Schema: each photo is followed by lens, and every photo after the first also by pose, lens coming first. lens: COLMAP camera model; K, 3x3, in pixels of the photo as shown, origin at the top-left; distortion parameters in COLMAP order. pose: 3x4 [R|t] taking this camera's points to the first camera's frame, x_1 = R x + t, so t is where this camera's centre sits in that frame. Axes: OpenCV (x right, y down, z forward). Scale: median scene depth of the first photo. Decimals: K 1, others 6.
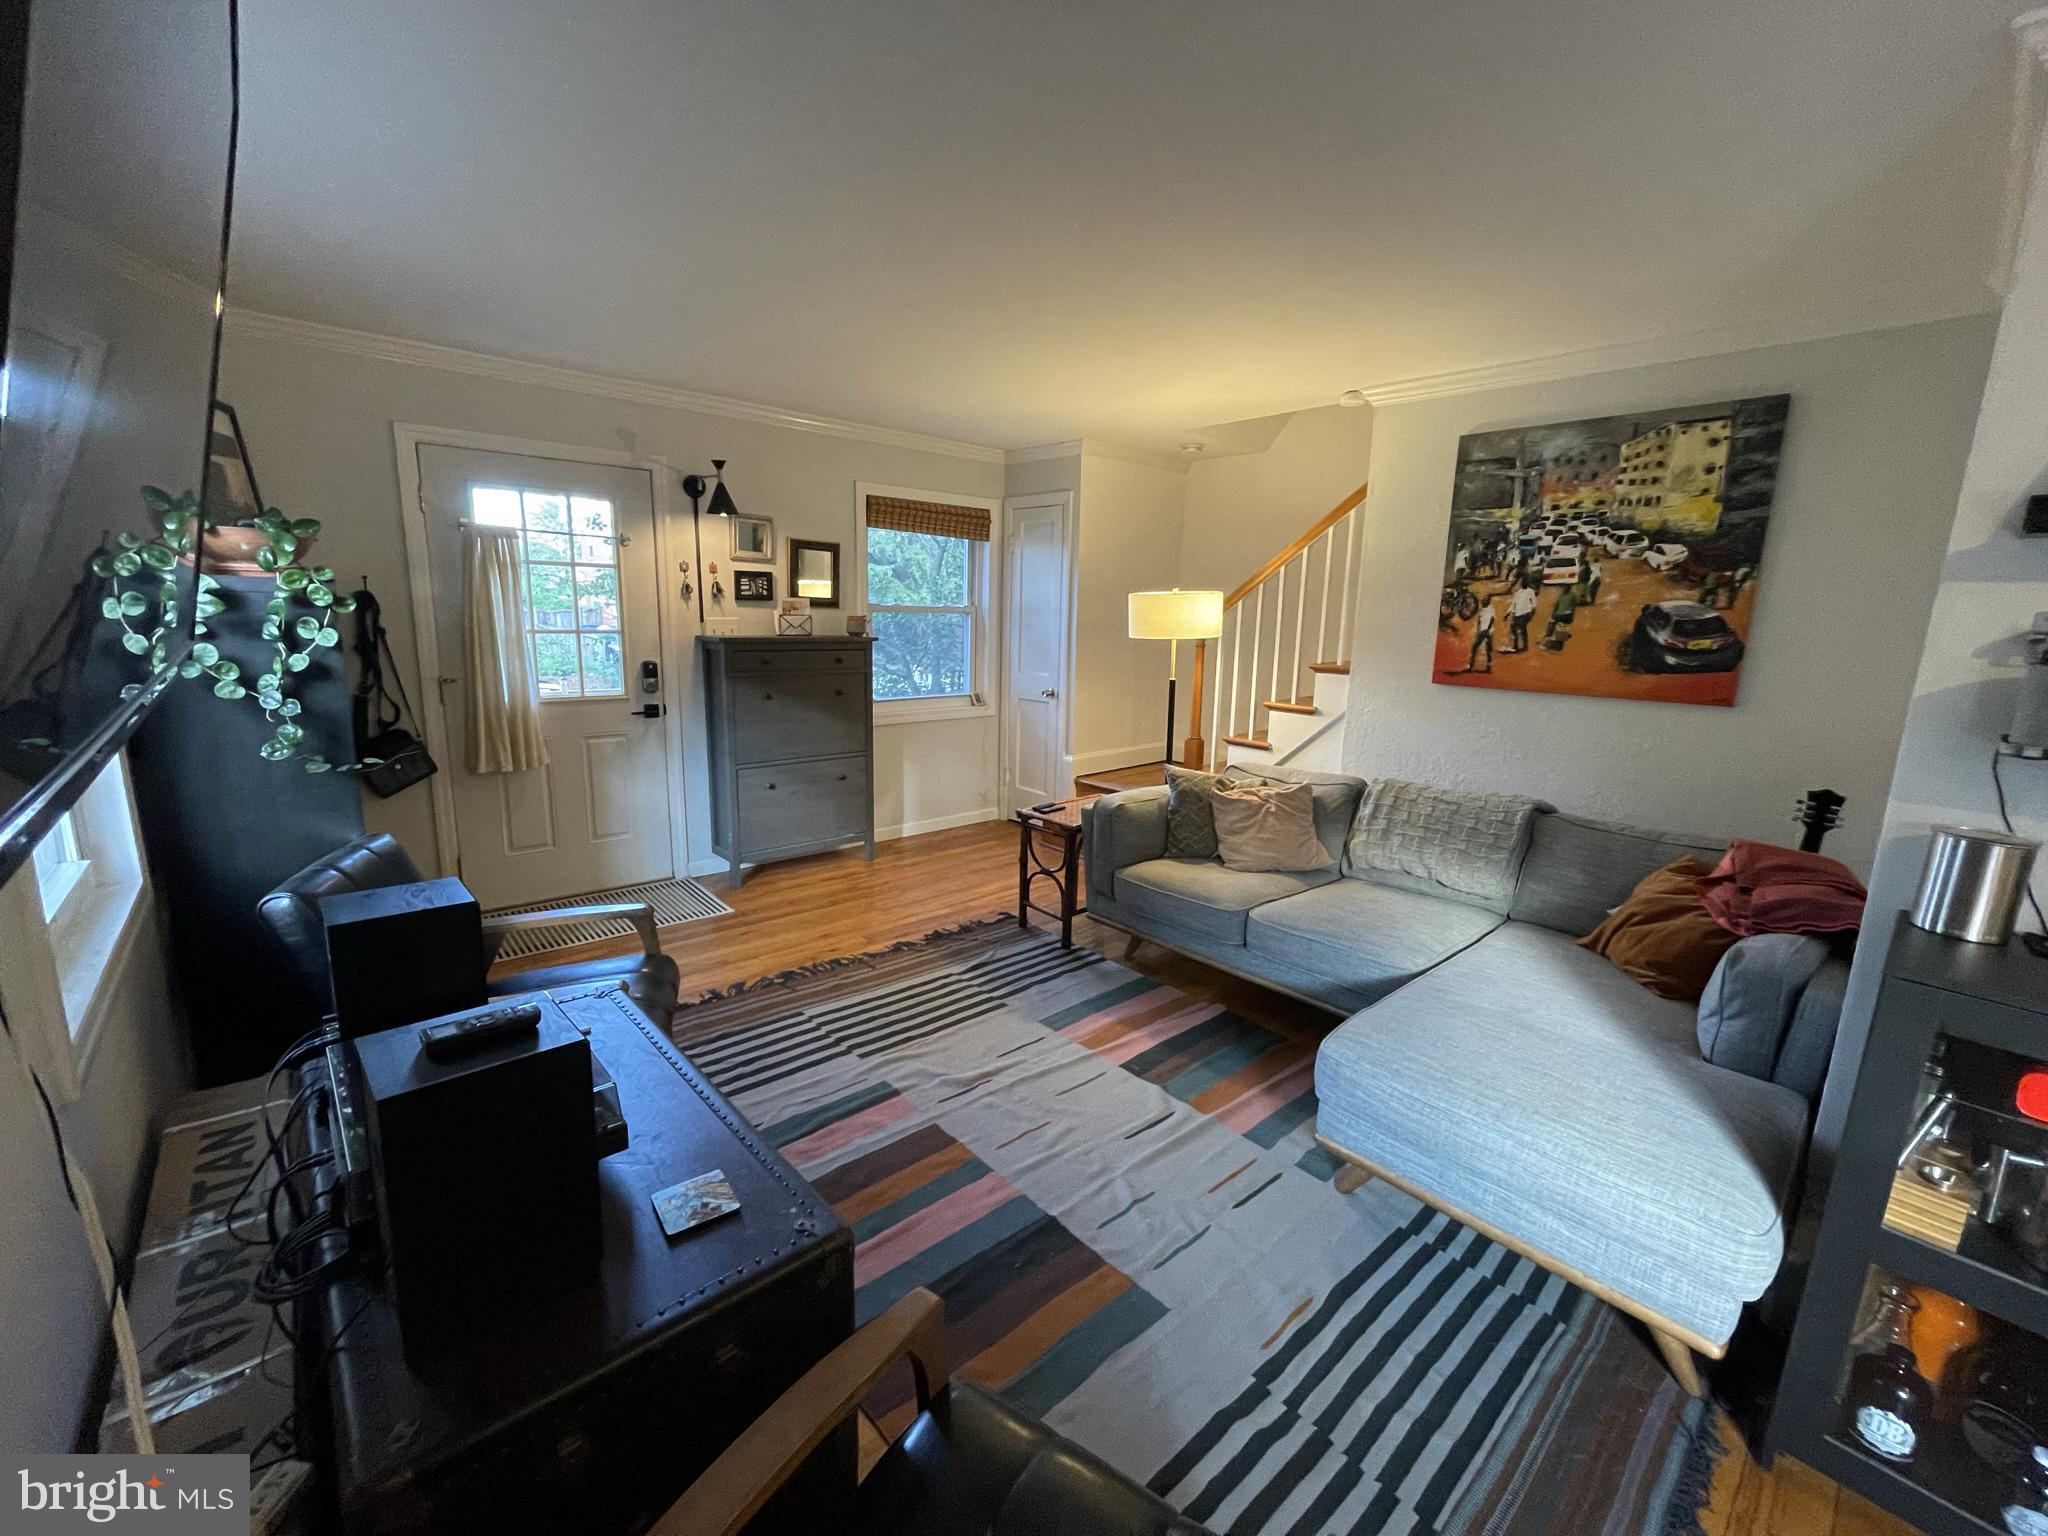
lens RADIAL K [[832.0, 0, 1021.0], [0, 832.0, 767.9], [0, 0, 1]] dist [-0.002088, -0.000791]
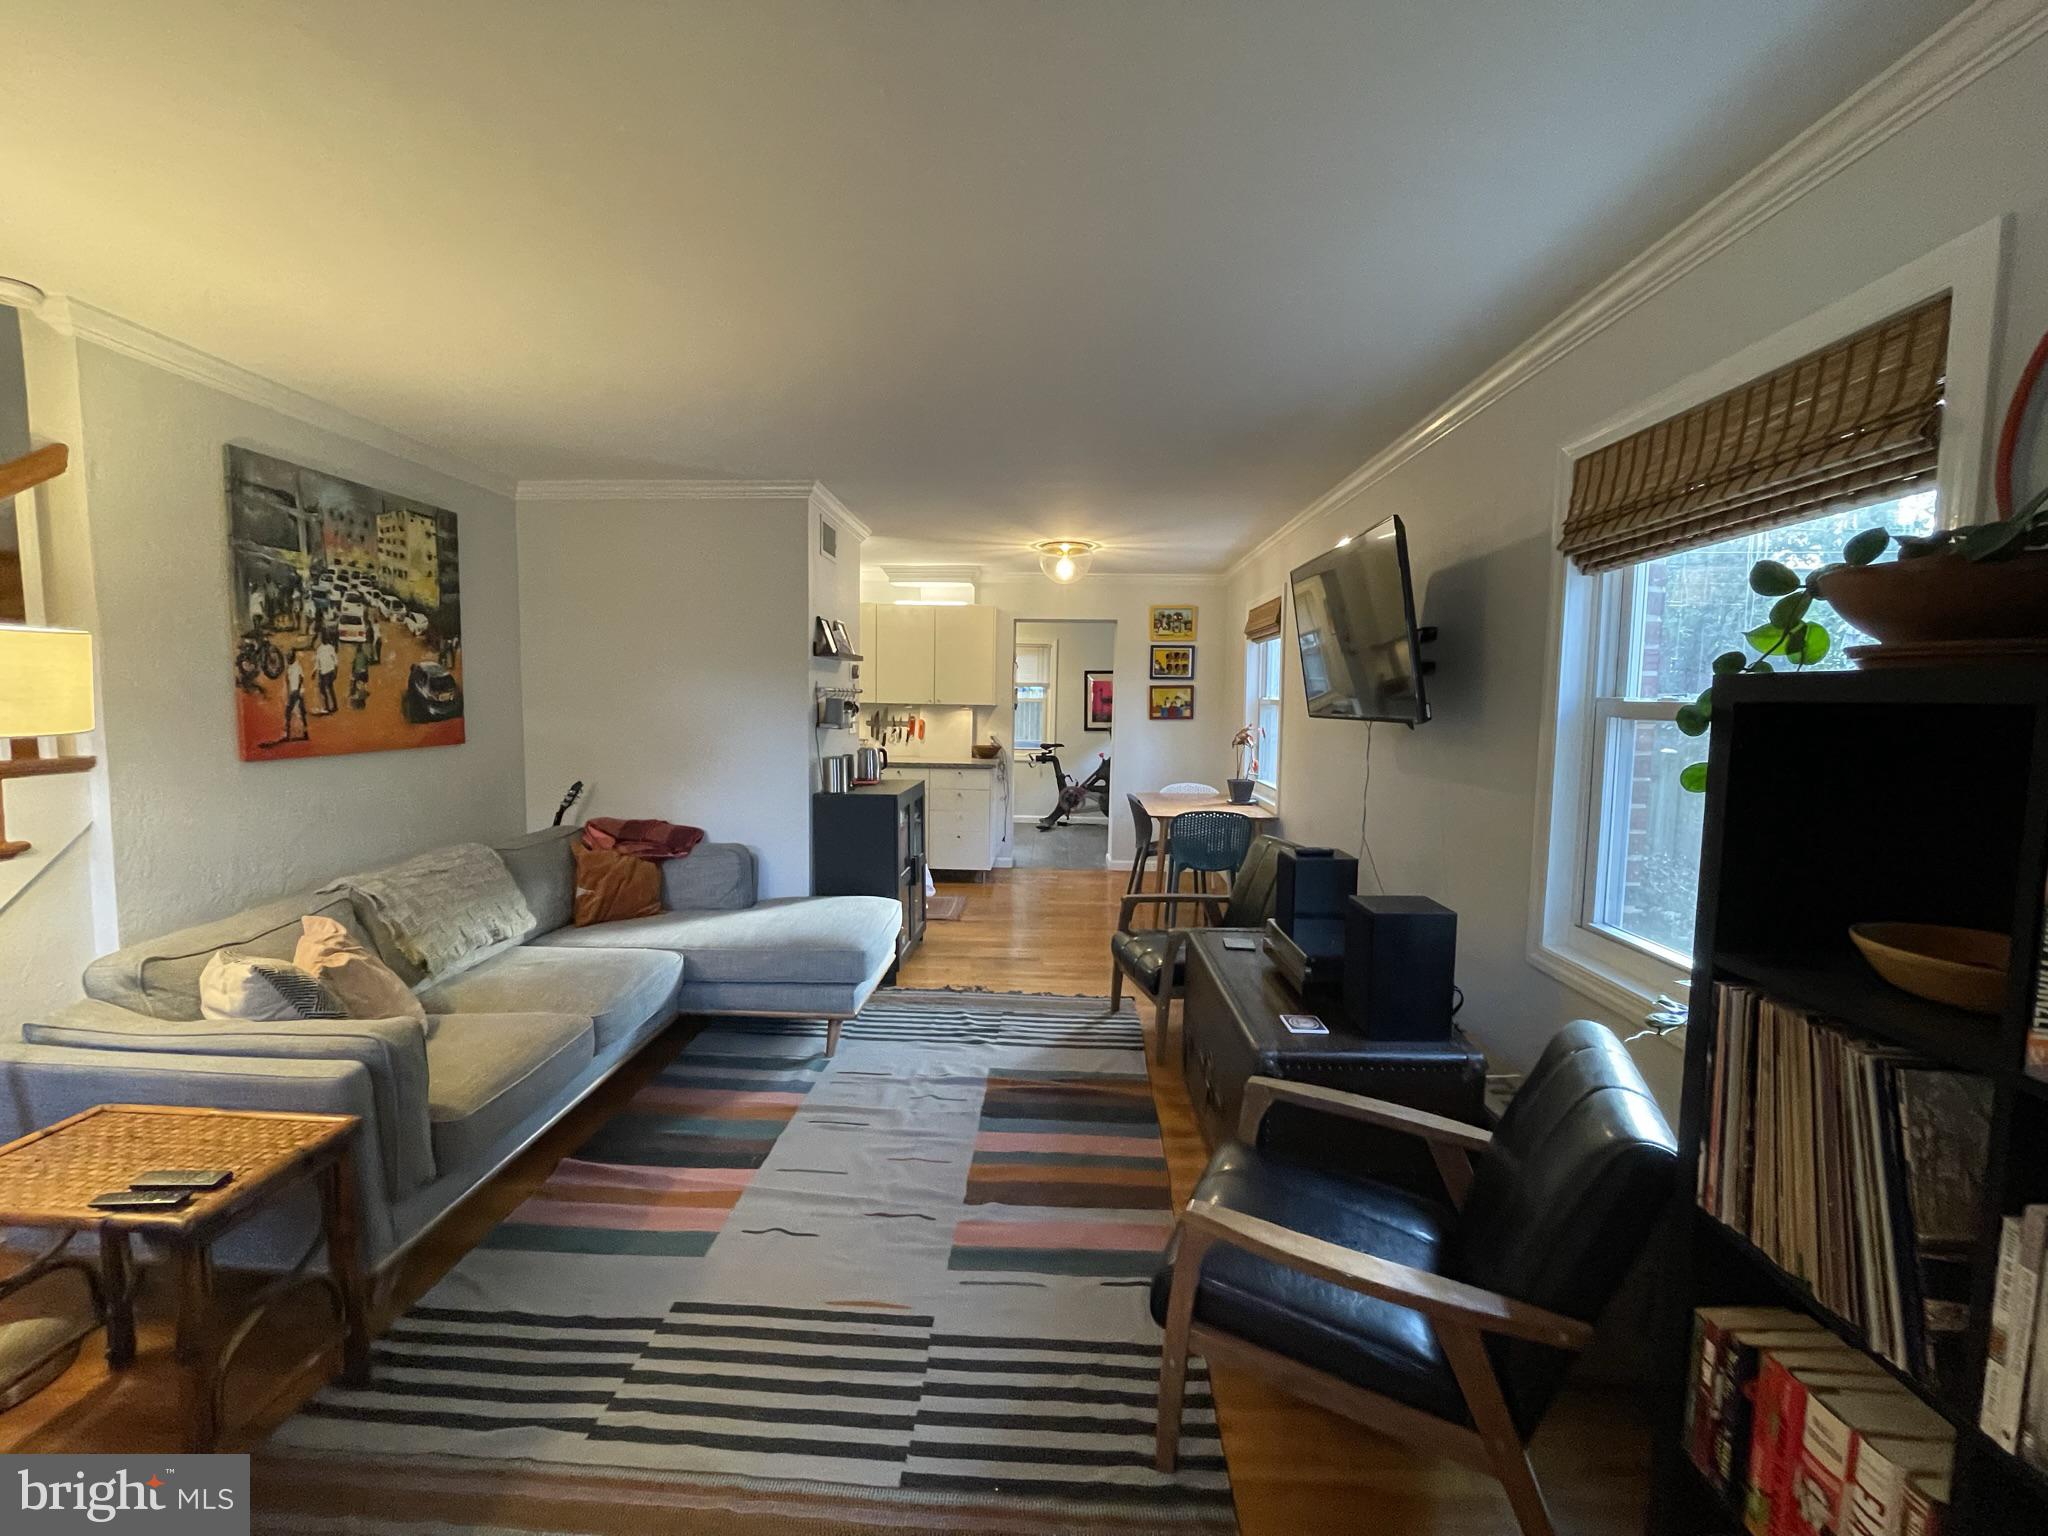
lens RADIAL K [[832.0, 0, 1029.8], [0, 832.0, 764.9], [0, 0, 1]] dist [-0.002088, -0.000791]
pose [[-0.721427, -0.096393, 0.685749, -0.543166], [0.093168, 0.967751, 0.234049, -0.209993], [-0.686194, 0.232739, -0.689181, 1.035018]]
